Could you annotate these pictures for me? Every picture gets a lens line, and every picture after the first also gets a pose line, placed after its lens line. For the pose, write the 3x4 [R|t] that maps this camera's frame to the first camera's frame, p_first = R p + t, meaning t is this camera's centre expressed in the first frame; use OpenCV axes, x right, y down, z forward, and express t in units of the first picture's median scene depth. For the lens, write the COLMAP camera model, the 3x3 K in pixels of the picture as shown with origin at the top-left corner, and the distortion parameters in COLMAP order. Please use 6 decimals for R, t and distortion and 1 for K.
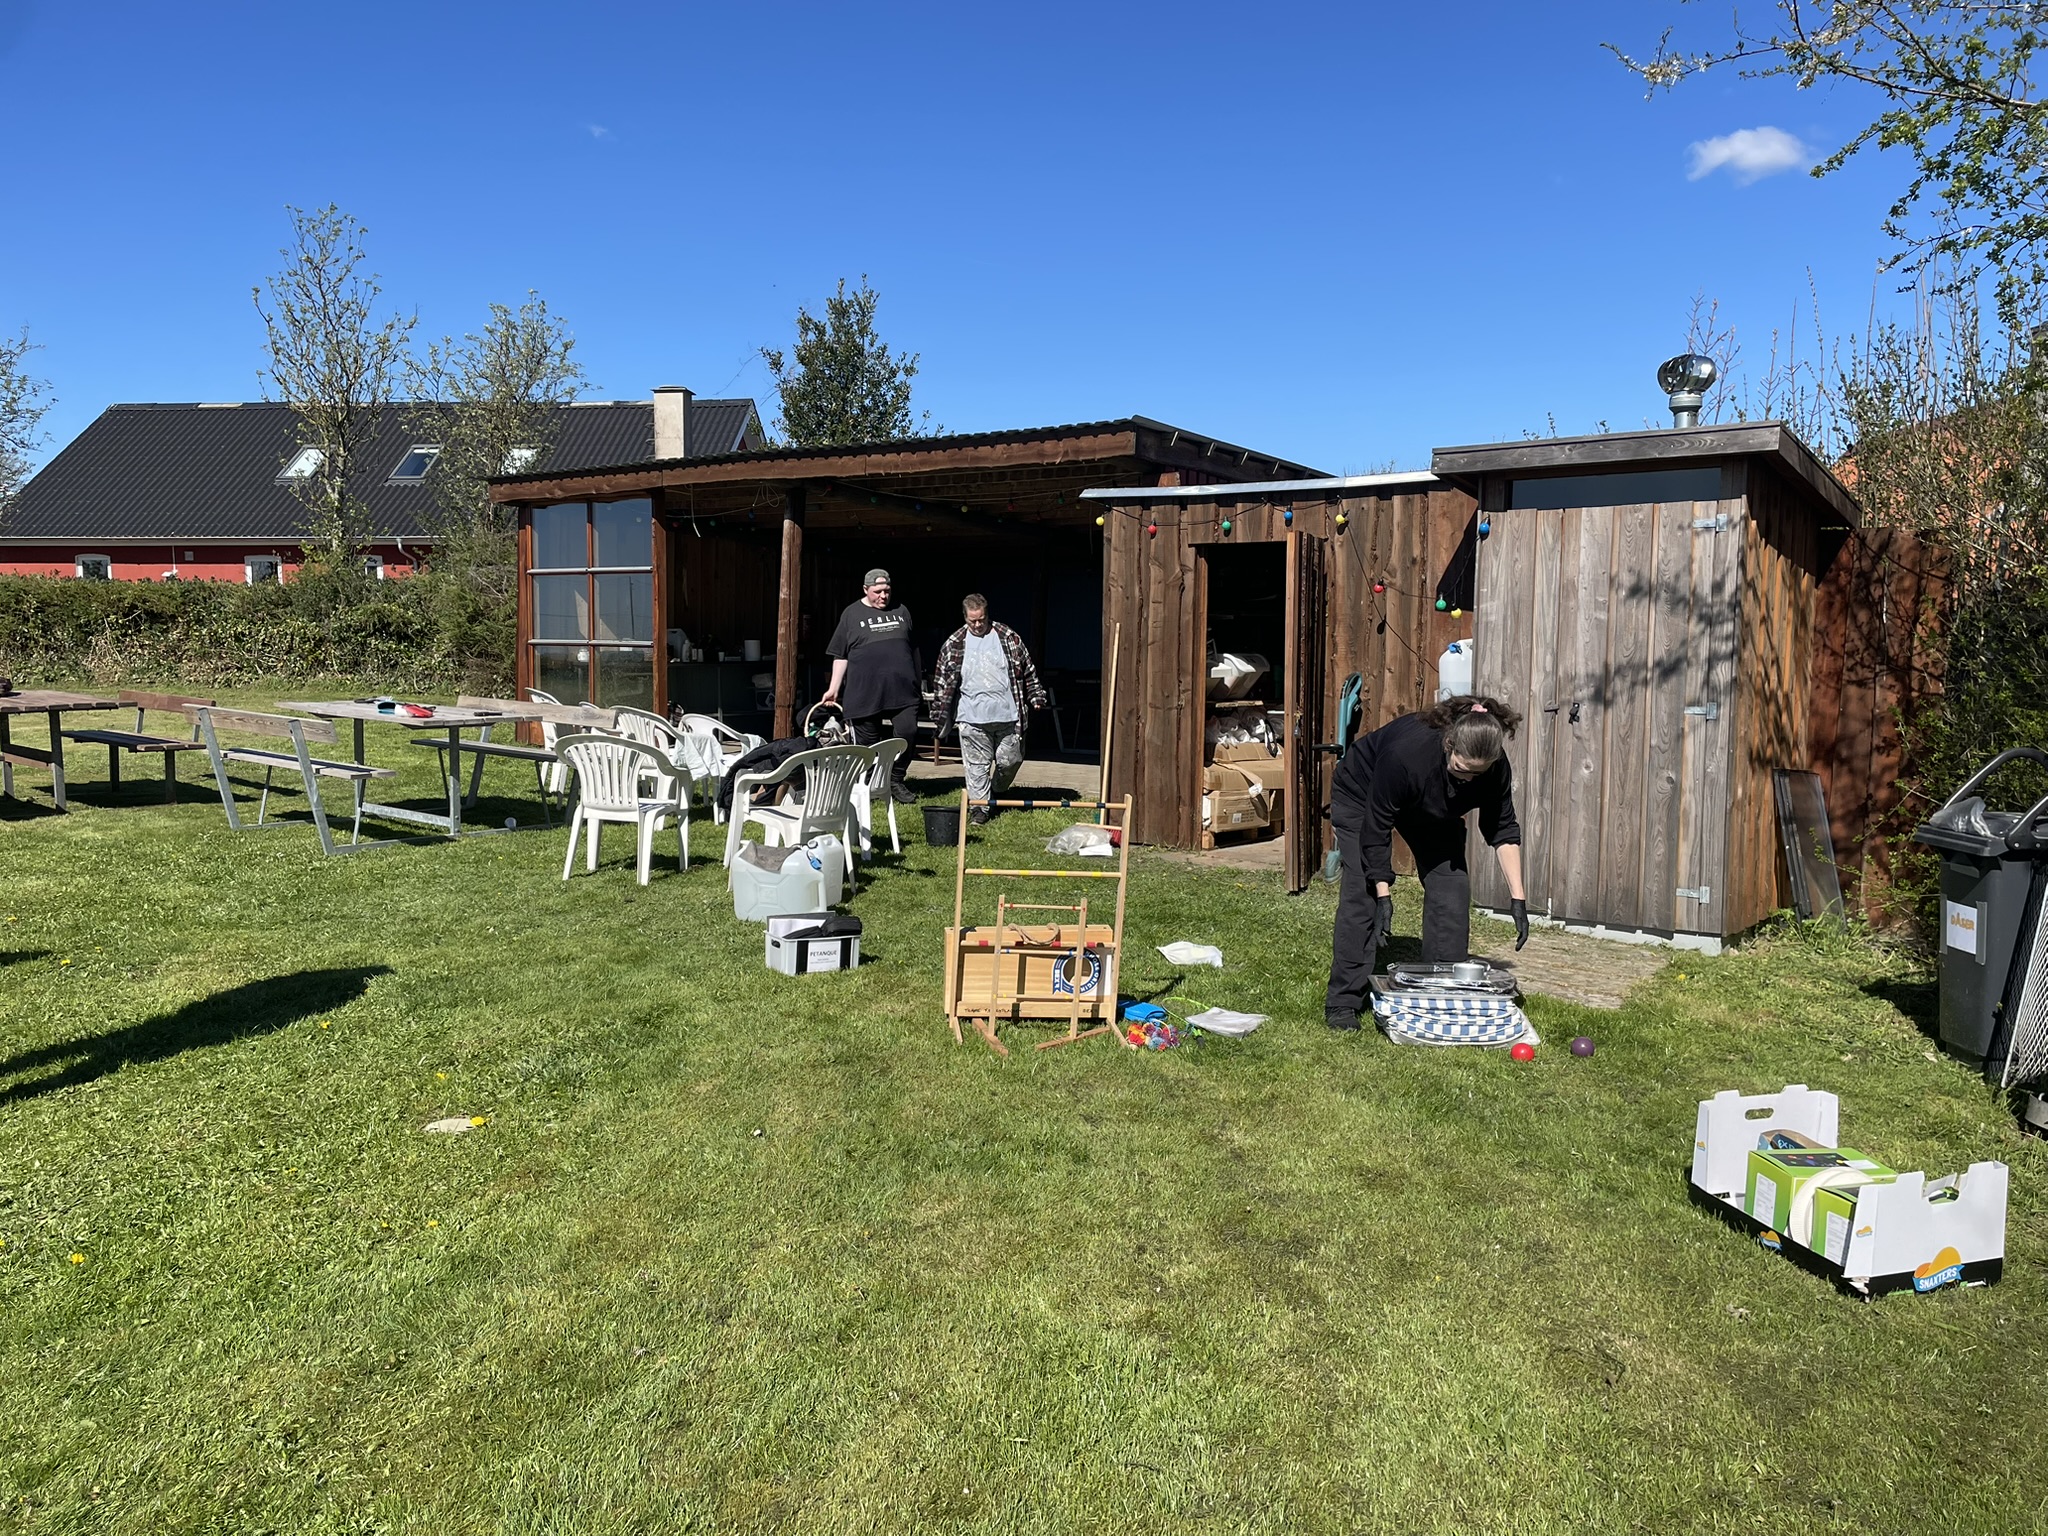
lens RADIAL K [[1589.6, 0, 1023.3], [0, 1589.6, 731.3], [0, 0, 1]] dist [0.099443, -0.150265]
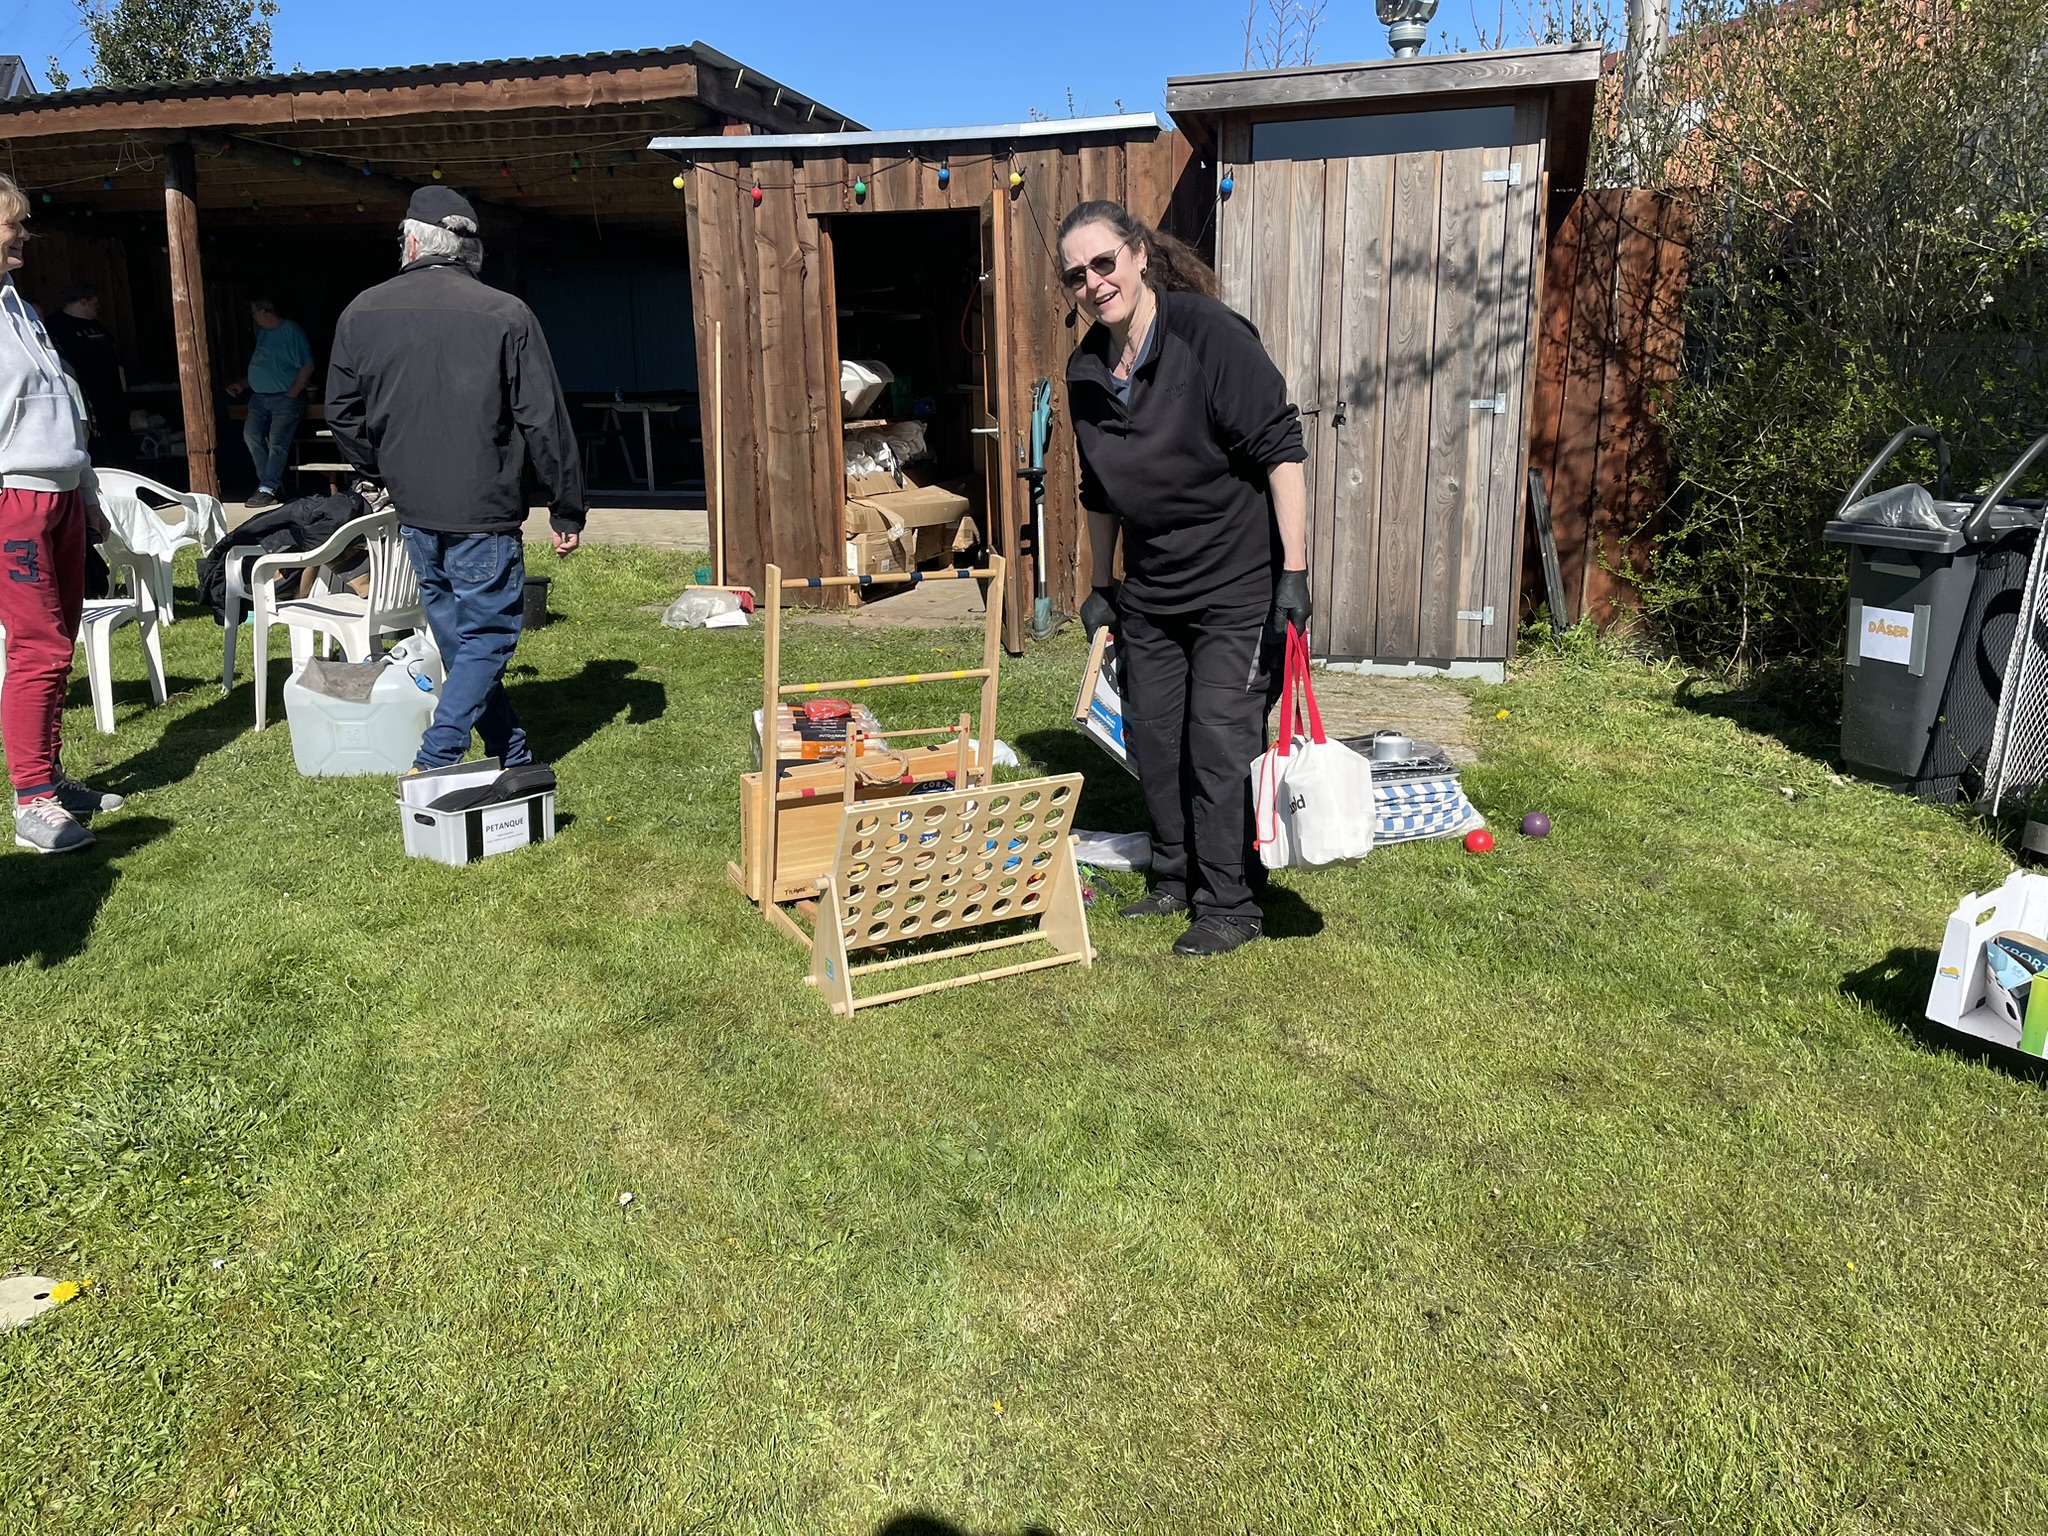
lens RADIAL K [[1589.6, 0, 1023.3], [0, 1589.6, 731.3], [0, 0, 1]] dist [0.099443, -0.150265]
pose [[0.928675, -0.109792, 0.354272, -0.121580], [0.048625, 0.982978, 0.177171, -0.004364], [-0.367693, -0.147308, 0.918206, 0.247035]]
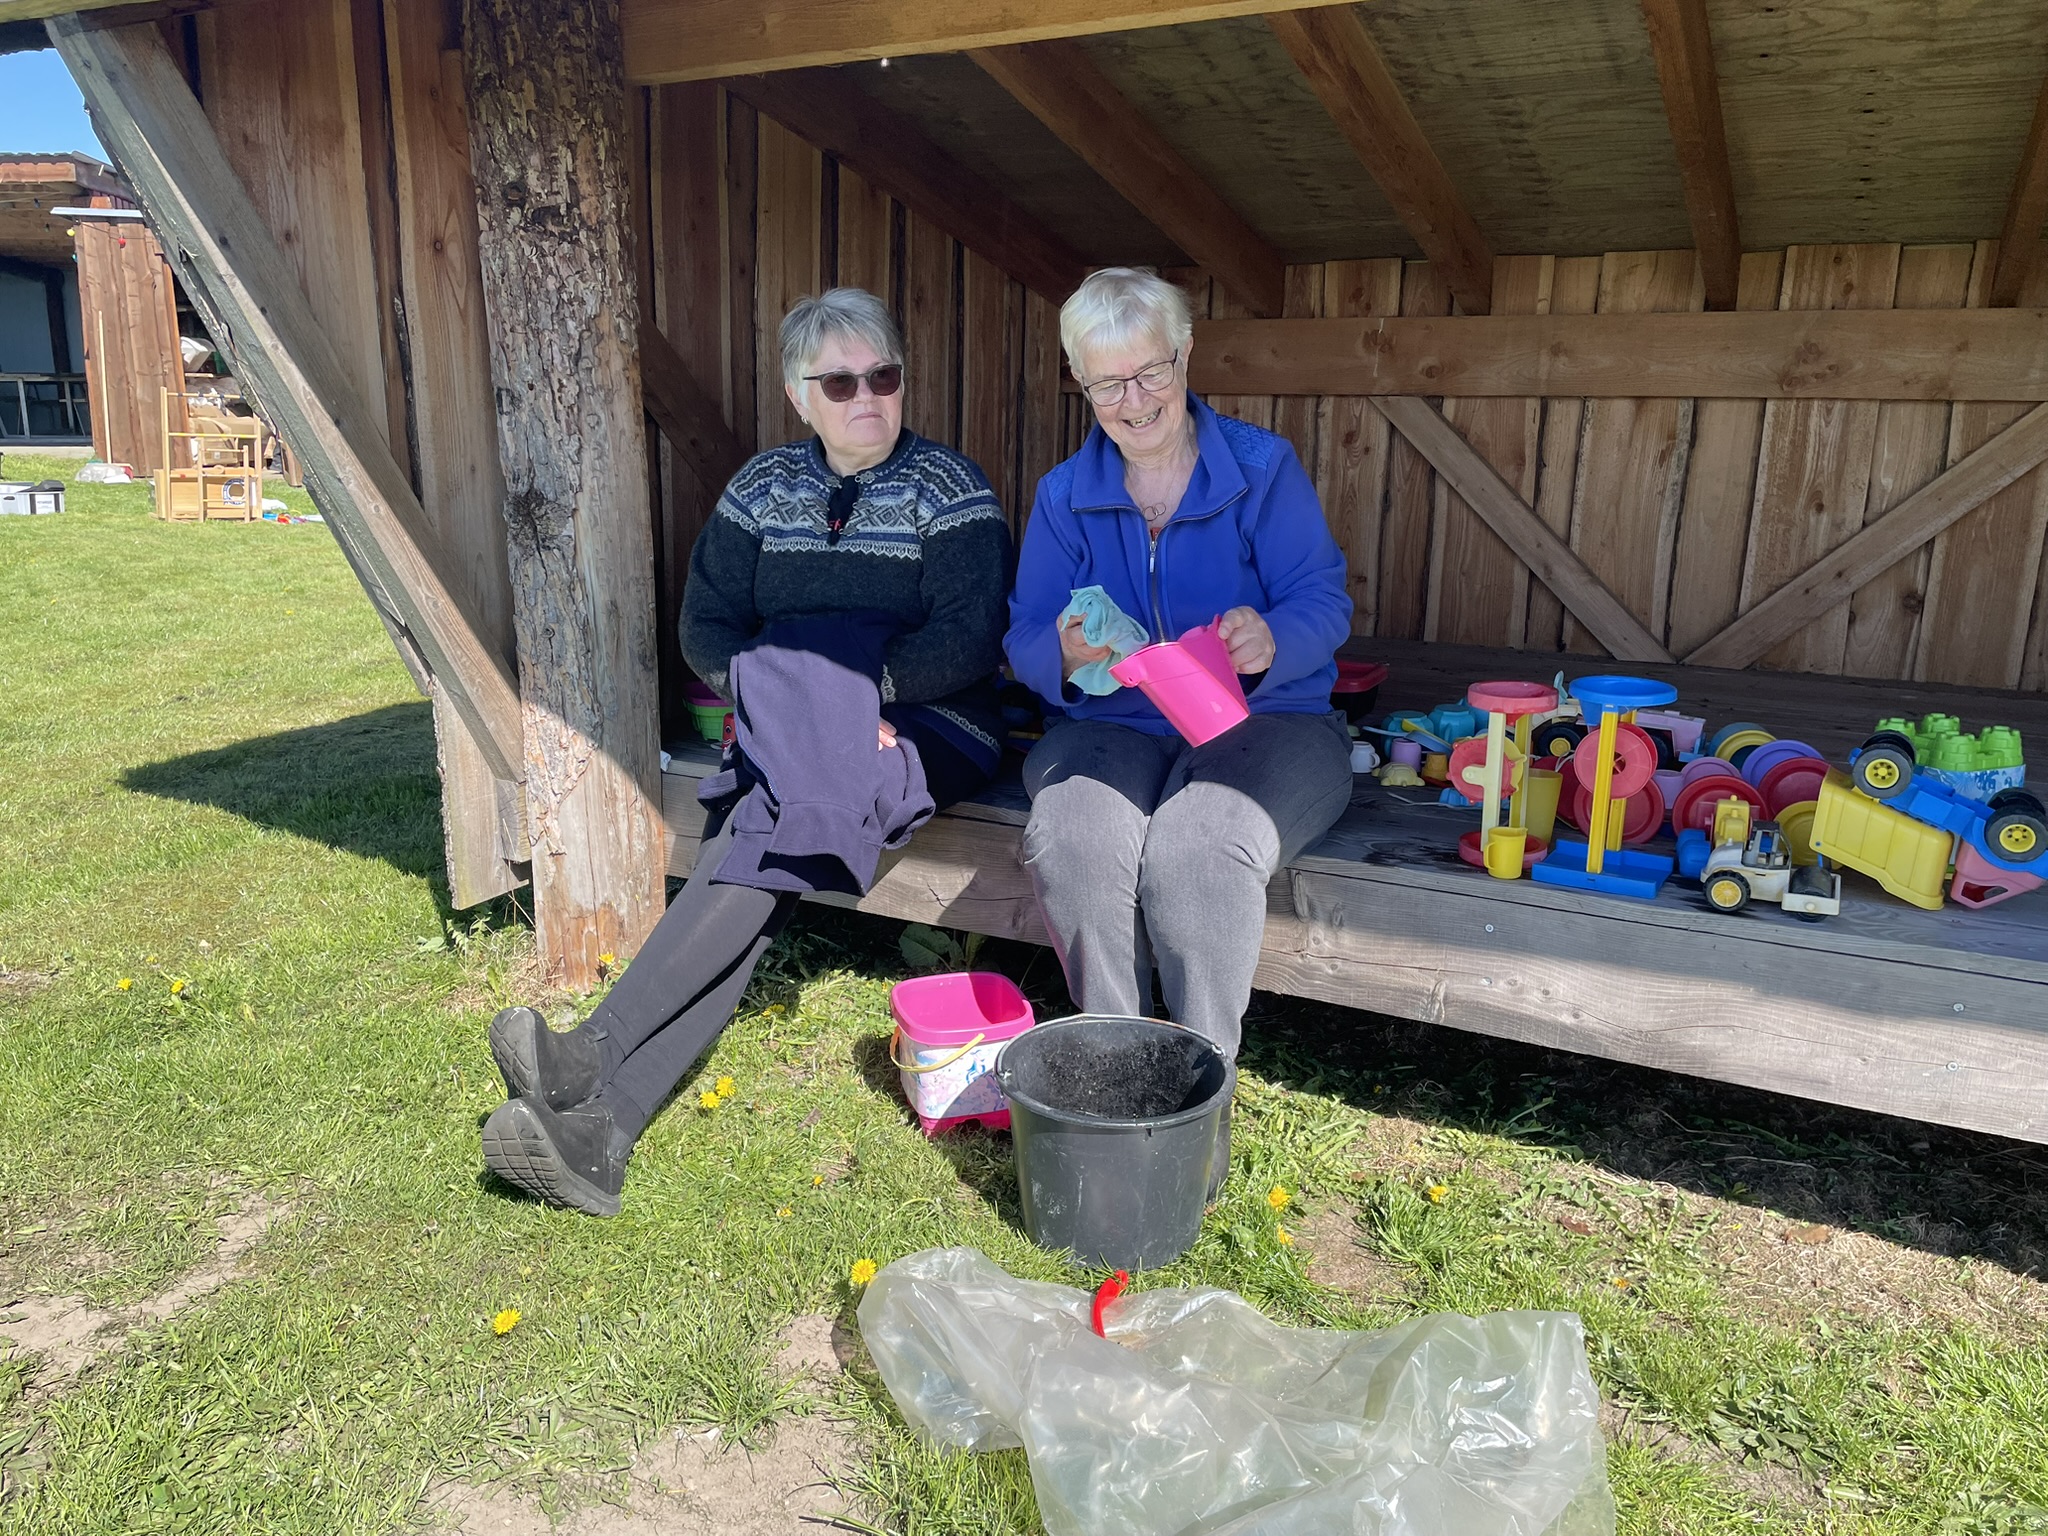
lens RADIAL K [[1520.4, 0, 1024.0], [0, 1520.4, 768.0], [0, 0, 1]] dist [0.092065, -0.109661]
pose [[0.723662, -0.167074, 0.669627, -0.391729], [0.042298, 0.979169, 0.198594, 0.103093], [-0.688857, -0.115392, 0.715654, -0.656683]]
